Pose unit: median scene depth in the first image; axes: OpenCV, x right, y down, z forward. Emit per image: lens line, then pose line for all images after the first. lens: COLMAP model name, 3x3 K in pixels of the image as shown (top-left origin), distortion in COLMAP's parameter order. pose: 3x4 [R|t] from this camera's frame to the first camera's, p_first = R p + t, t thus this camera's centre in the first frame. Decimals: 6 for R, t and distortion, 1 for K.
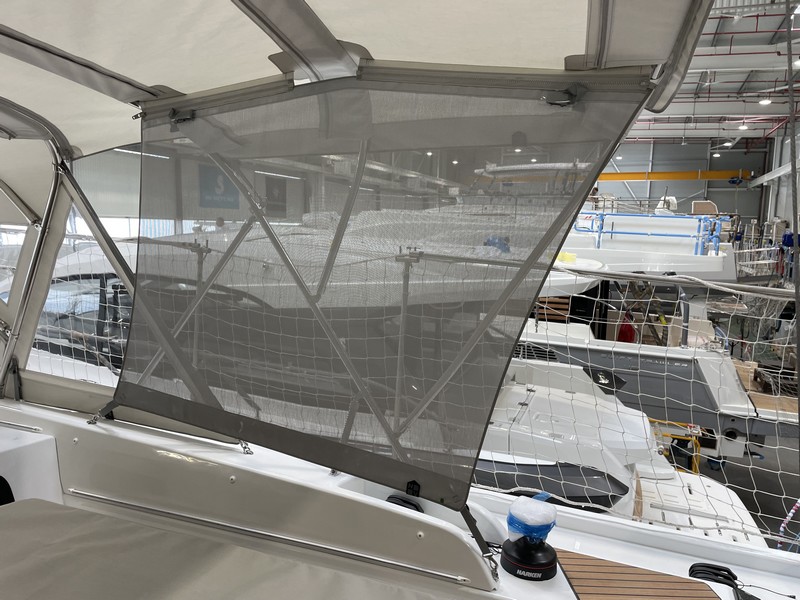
lens RADIAL K [[600.3, 0, 397.7], [0, 600.3, 303.2], [0, 0, 1]] dist [0.111212, -0.146272]
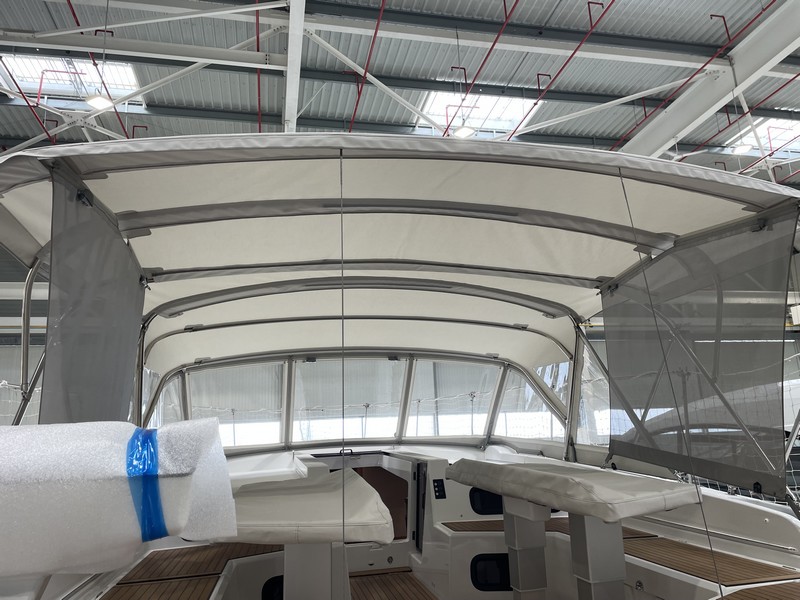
lens RADIAL K [[600.2, 0, 408.4], [0, 600.2, 297.7], [0, 0, 1]] dist [0.115375, -0.151441]
pose [[0.572609, -0.224060, -0.788616, 0.381753], [-0.049005, 0.950854, -0.305737, 0.168561], [0.818362, 0.213714, 0.533488, -0.278458]]
